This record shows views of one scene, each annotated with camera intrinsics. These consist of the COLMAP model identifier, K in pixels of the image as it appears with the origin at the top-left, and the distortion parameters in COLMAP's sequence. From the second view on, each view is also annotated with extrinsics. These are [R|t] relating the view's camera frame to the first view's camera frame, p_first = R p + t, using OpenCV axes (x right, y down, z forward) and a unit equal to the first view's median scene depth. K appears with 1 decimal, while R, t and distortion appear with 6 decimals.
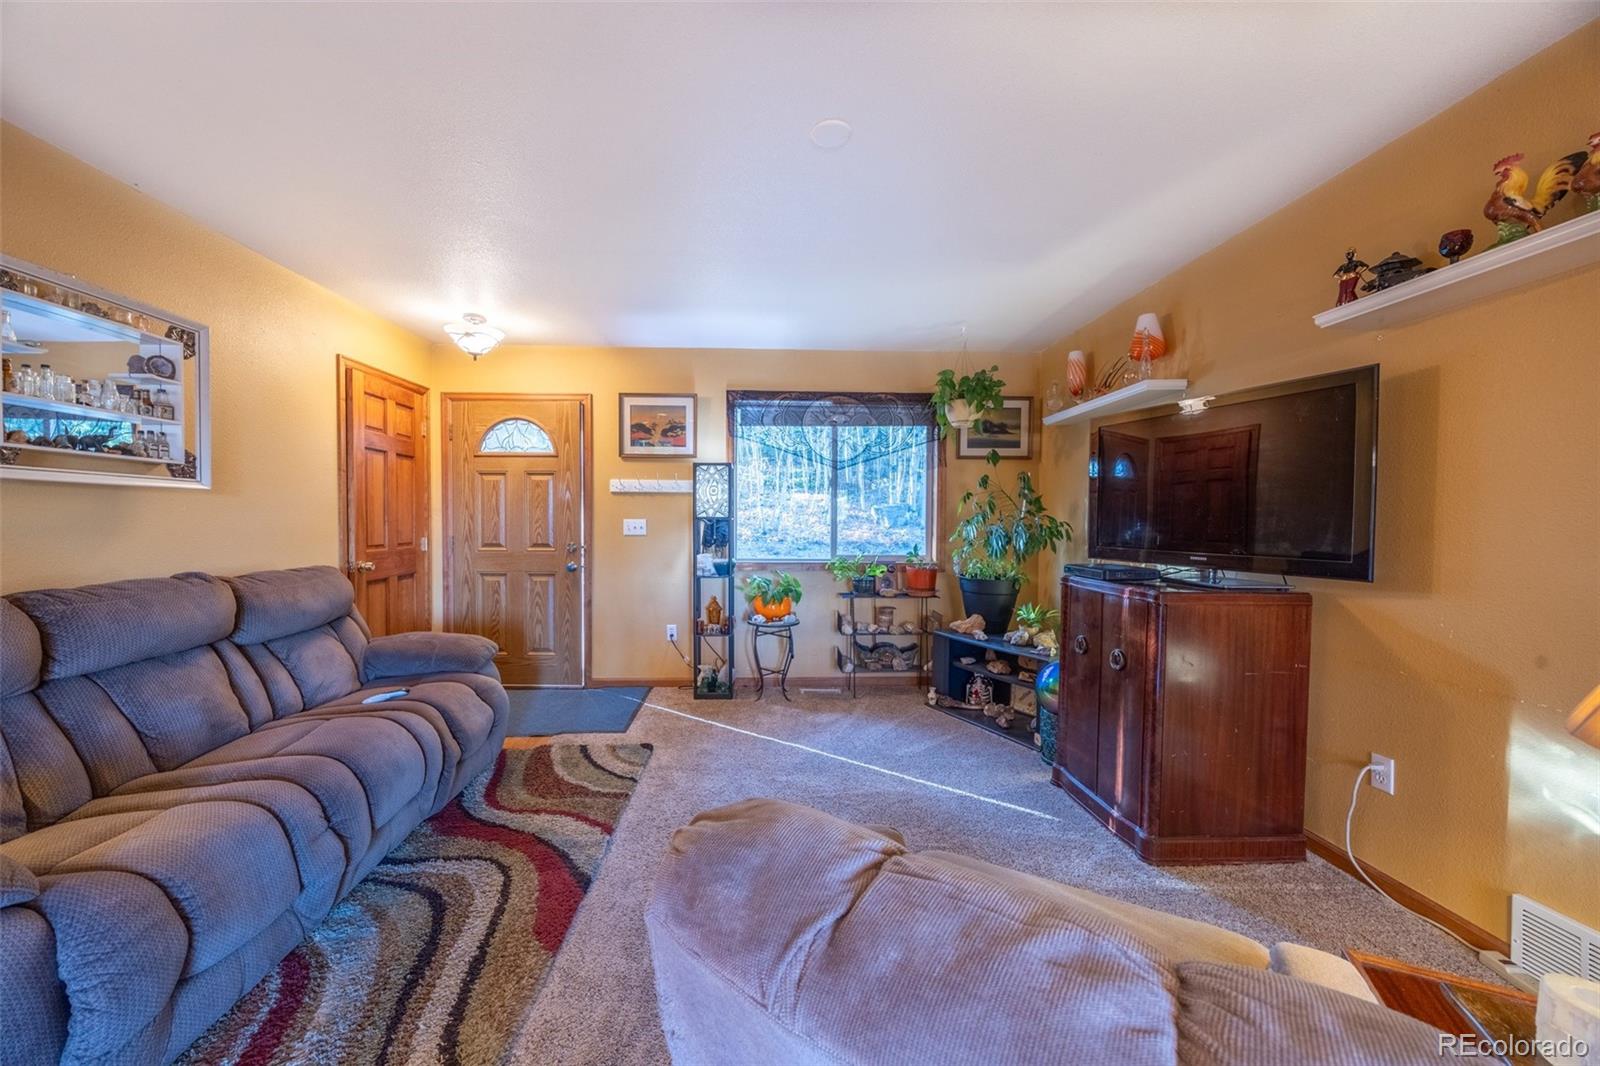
lens RADIAL K [[608.0, 0, 781.4], [0, 608.0, 537.7], [0, 0, 1]] dist [-0.003351, 0.000296]
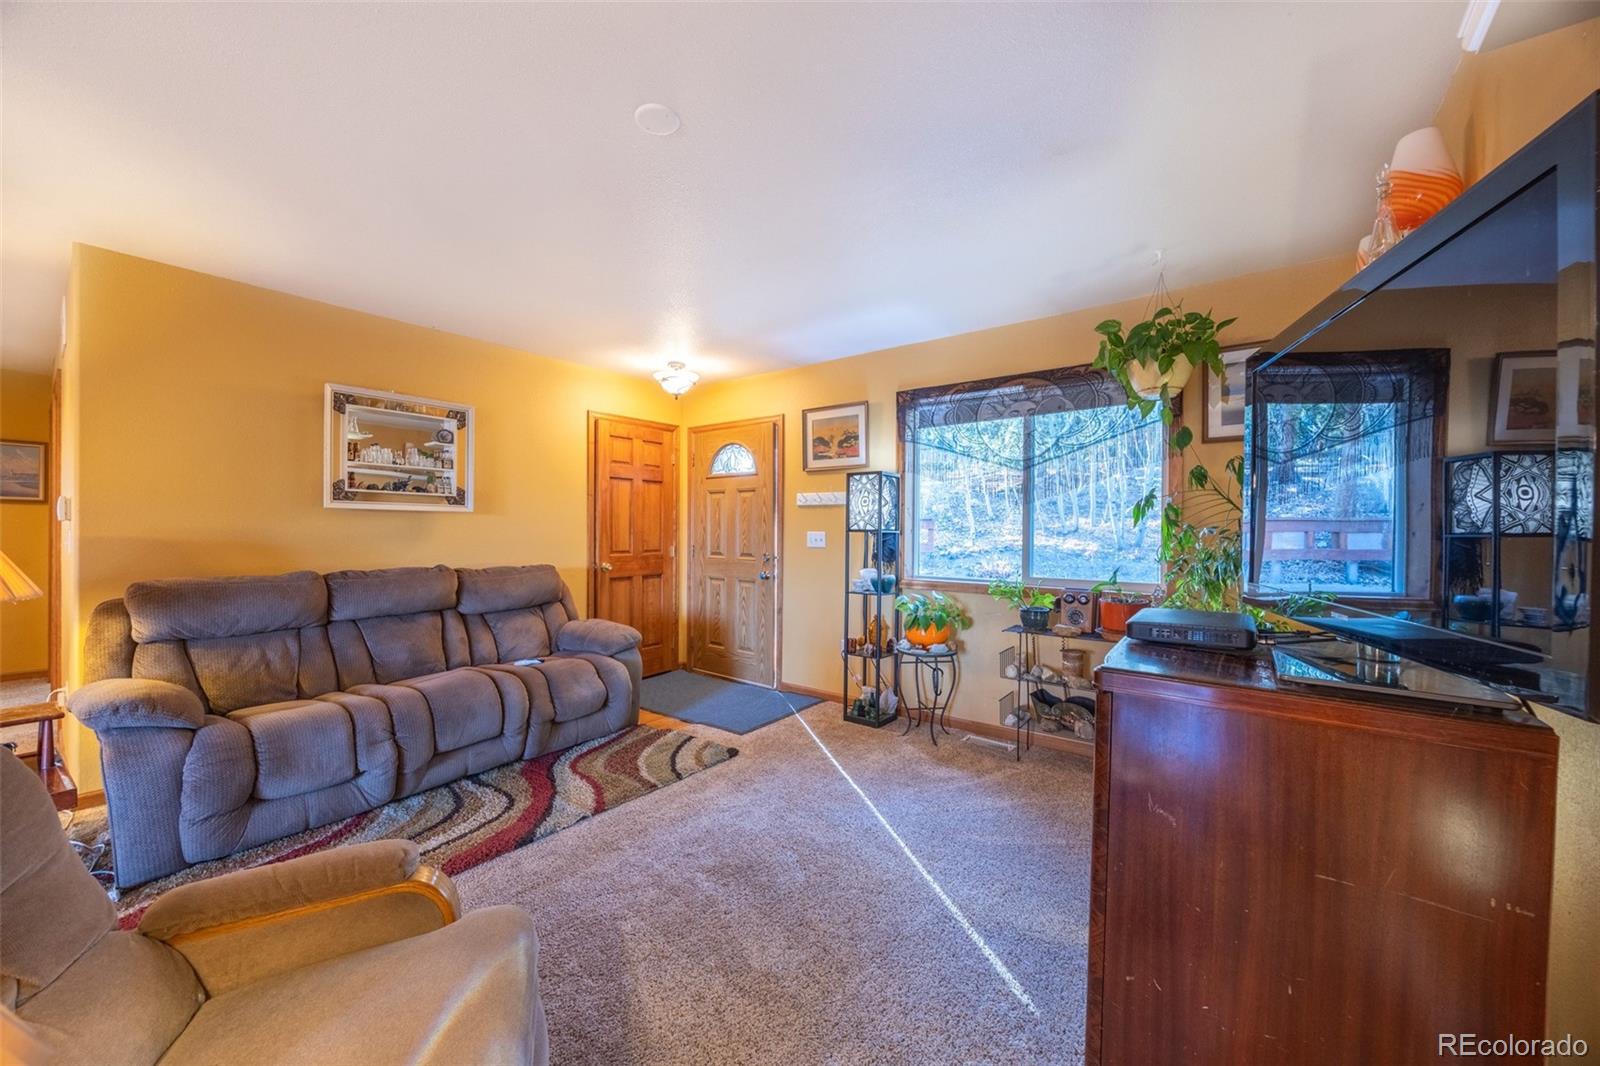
lens RADIAL K [[608.0, 0, 779.9], [0, 608.0, 535.9], [0, 0, 1]] dist [-0.003351, 0.000296]
pose [[0.761433, 0.006835, -0.648208, 0.440490], [-0.022002, 0.999641, -0.015306, -0.007607], [0.647870, 0.025916, 0.761310, 0.221674]]
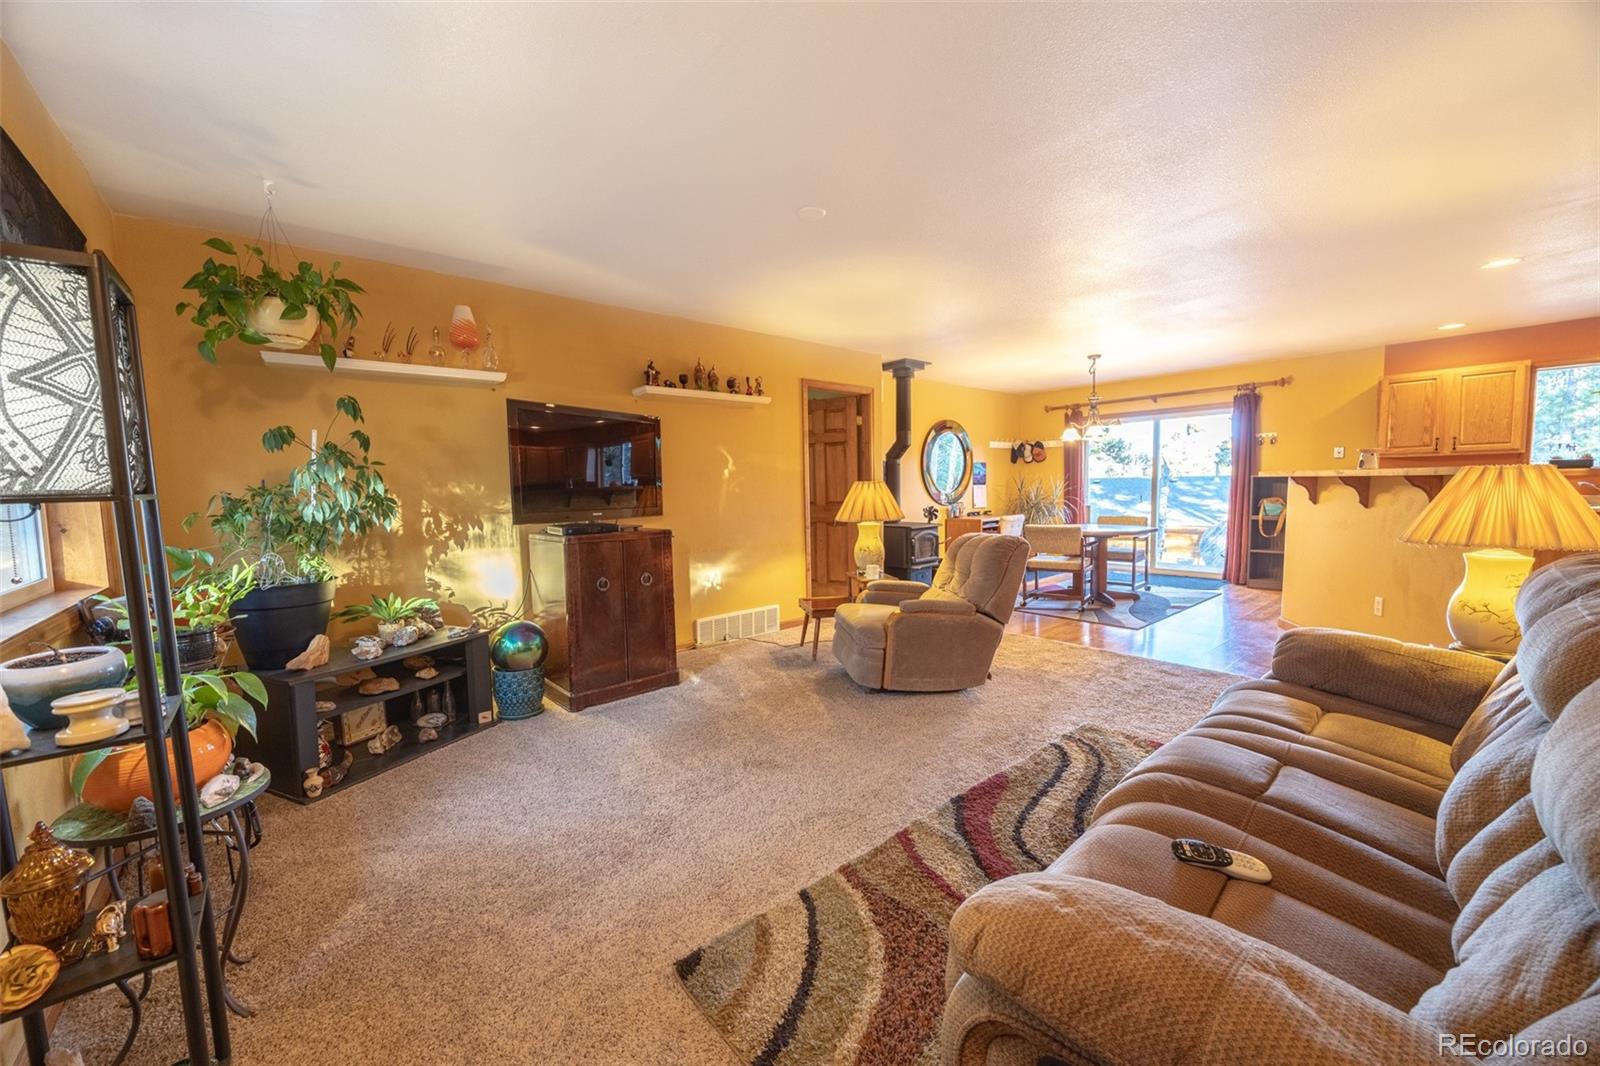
lens RADIAL K [[602.6, 0, 786.7], [0, 602.6, 534.0], [0, 0, 1]] dist [-0.007298, 0.000655]
pose [[-0.619718, -0.059758, 0.782547, -0.541578], [0.034694, 0.994036, 0.103383, -0.038352], [-0.784058, 0.091218, -0.613949, 1.044282]]
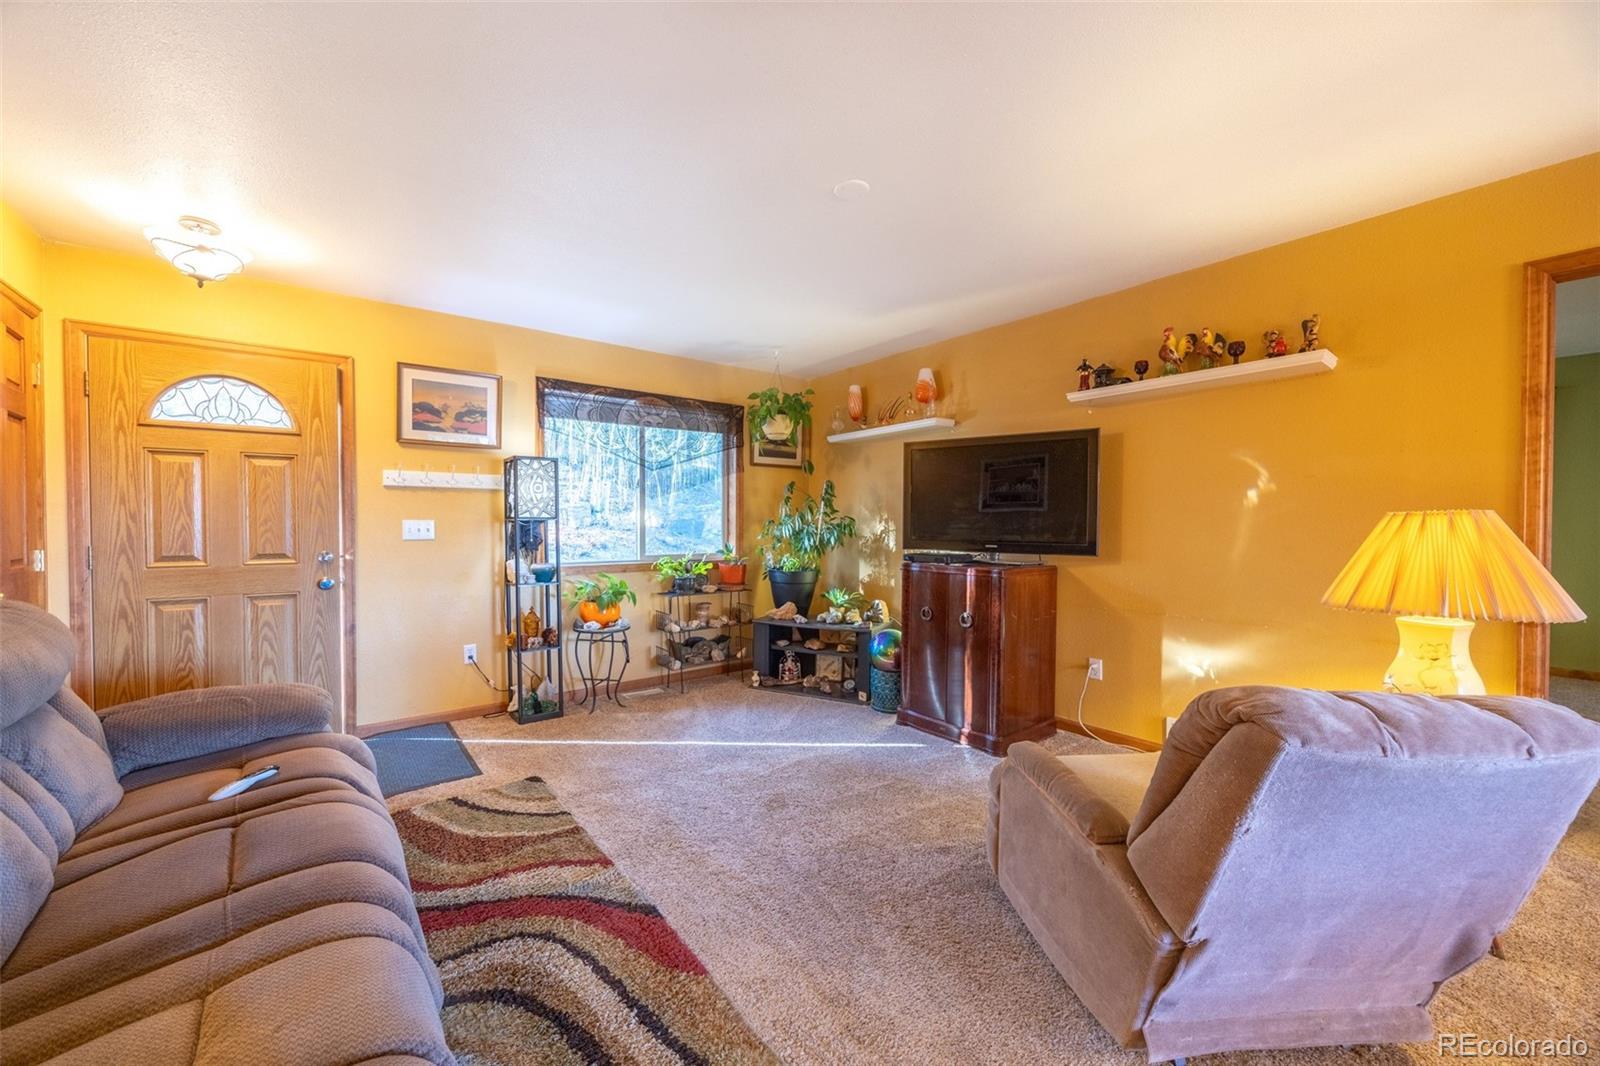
lens RADIAL K [[608.0, 0, 783.9], [0, 608.0, 535.8], [0, 0, 1]] dist [-0.003351, 0.000296]
pose [[0.812651, -0.016775, 0.582509, -0.376291], [0.018749, 0.999821, 0.002637, -0.002596], [-0.582449, 0.008778, 0.812820, 0.068202]]
